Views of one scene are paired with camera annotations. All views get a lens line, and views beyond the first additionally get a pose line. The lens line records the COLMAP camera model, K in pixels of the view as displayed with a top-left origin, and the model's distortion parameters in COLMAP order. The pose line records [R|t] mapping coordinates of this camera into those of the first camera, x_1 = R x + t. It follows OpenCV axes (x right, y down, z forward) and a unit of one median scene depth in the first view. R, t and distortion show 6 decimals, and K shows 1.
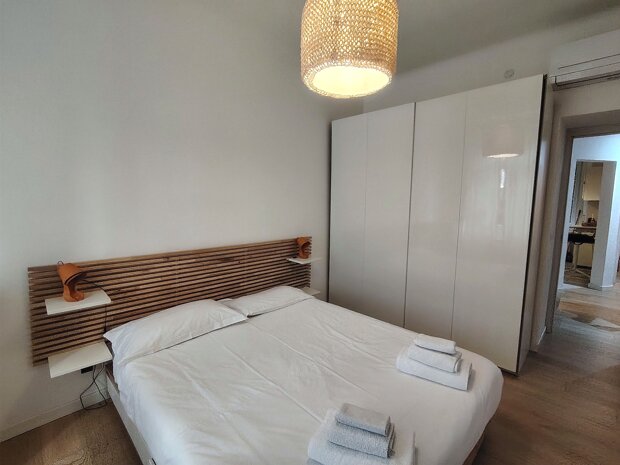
lens RADIAL K [[289.4, 0, 308.7], [0, 289.4, 232.9], [0, 0, 1]] dist [0.001386, -0.000072]
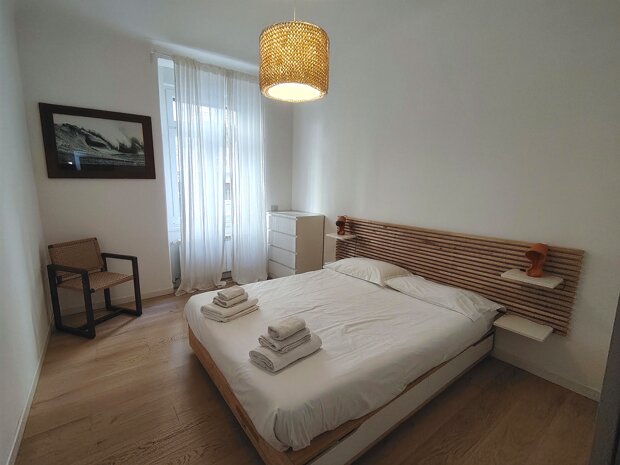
lens RADIAL K [[289.4, 0, 308.7], [0, 289.4, 232.9], [0, 0, 1]] dist [0.001386, -0.000072]
pose [[-0.146206, 0.139857, -0.979318, 0.940096], [-0.134156, 0.978007, 0.159698, -0.055712], [0.980115, 0.154730, -0.124228, 0.825267]]
